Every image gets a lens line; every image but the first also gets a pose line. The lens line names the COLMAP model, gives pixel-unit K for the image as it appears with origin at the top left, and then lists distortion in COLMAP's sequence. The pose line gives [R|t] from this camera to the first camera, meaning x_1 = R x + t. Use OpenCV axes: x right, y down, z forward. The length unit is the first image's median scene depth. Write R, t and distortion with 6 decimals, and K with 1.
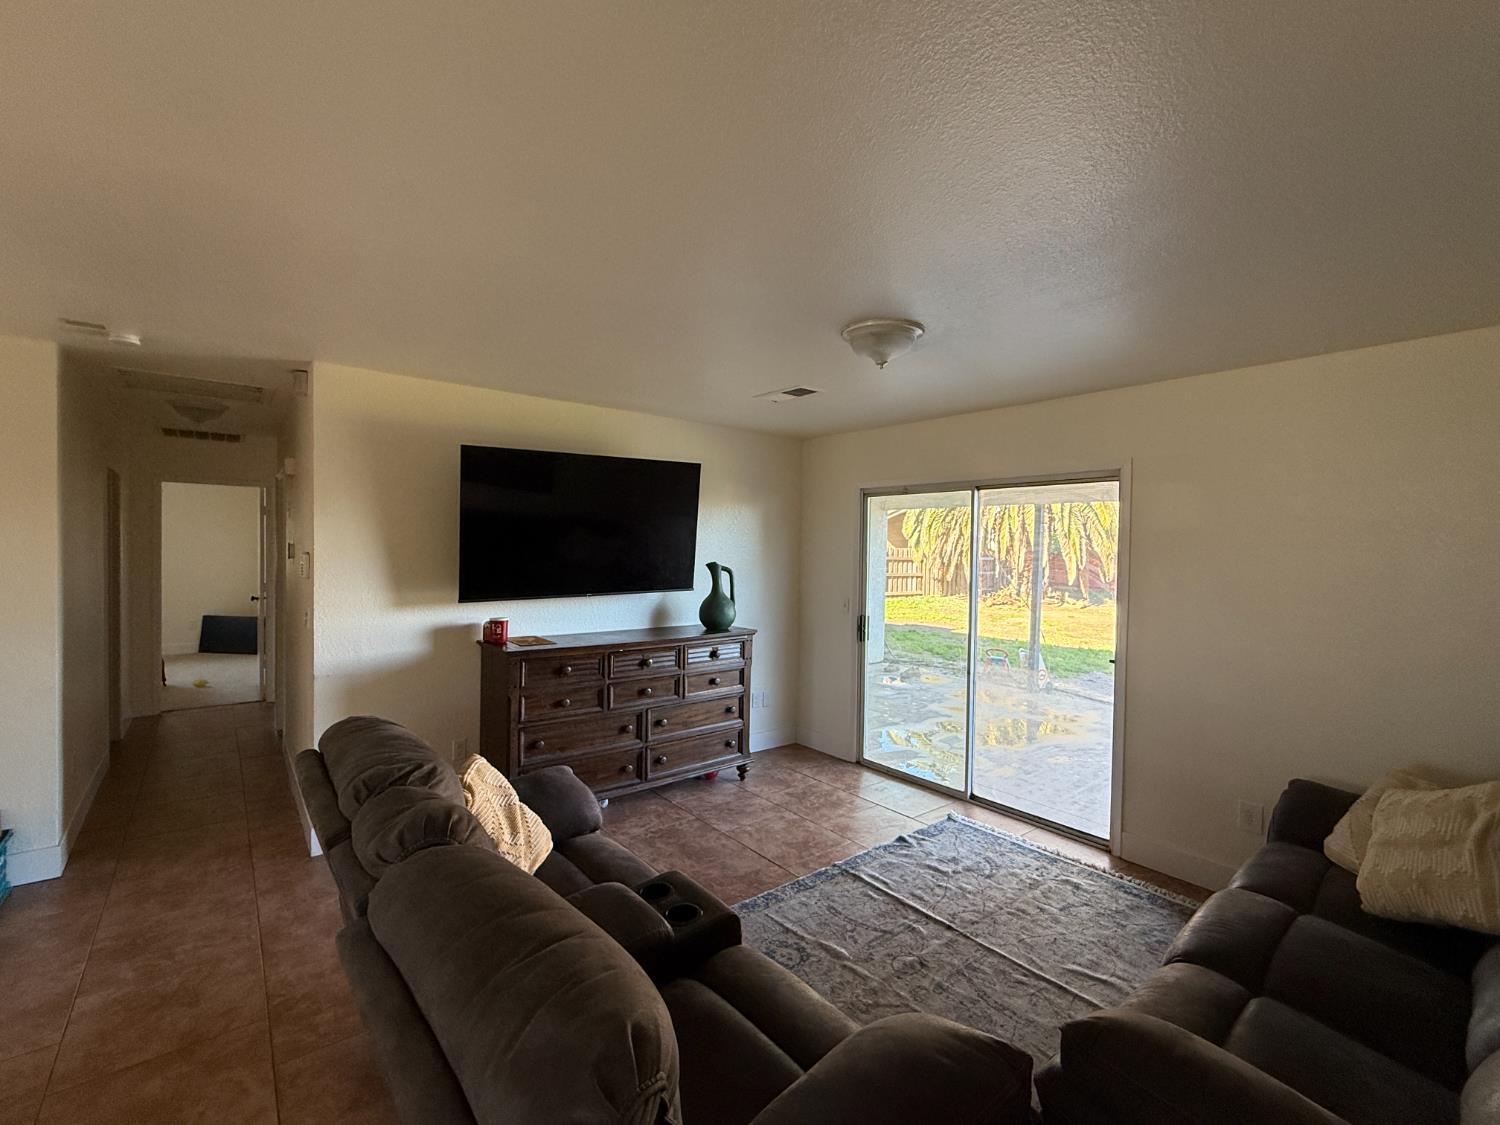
lens RADIAL K [[663.2, 0, 748.9], [0, 663.2, 565.9], [0, 0, 1]] dist [0.003930, -0.001702]
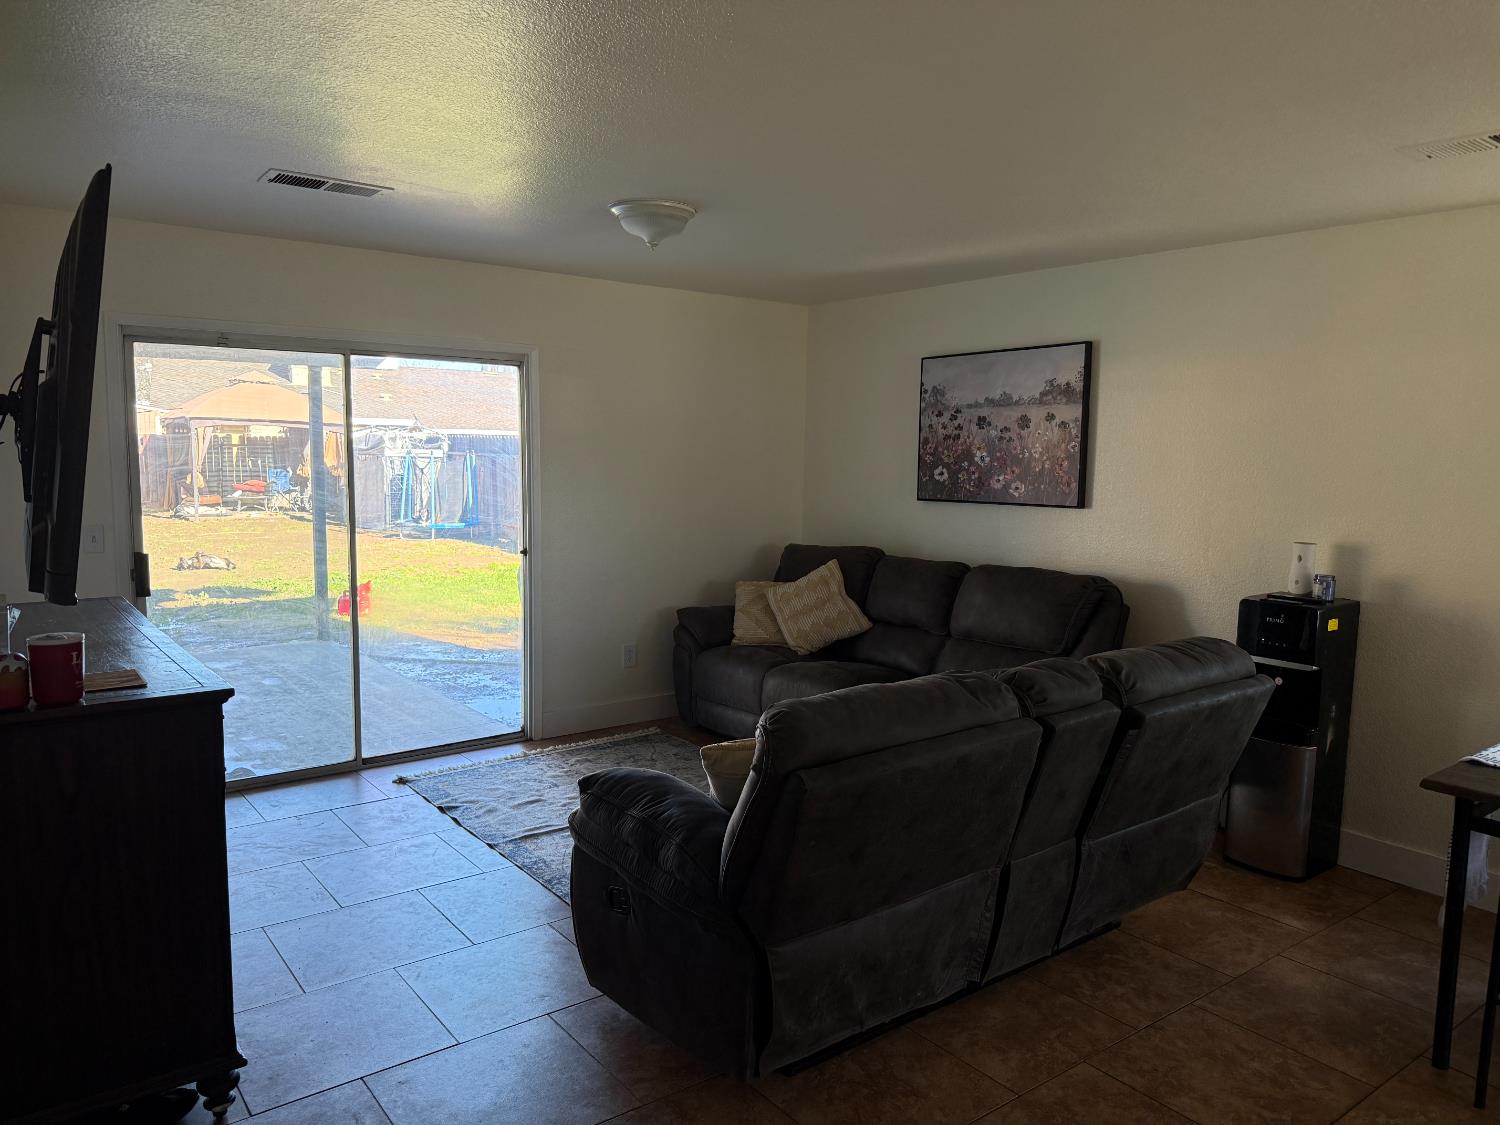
lens RADIAL K [[1046.1, 0, 750.6], [0, 1046.1, 573.7], [0, 0, 1]] dist [0.088019, -0.019245]
pose [[0.015717, -0.138598, 0.990224, -1.275688], [0.012571, 0.990295, 0.138409, -0.048588], [-0.999797, 0.010272, 0.017307, 0.799032]]
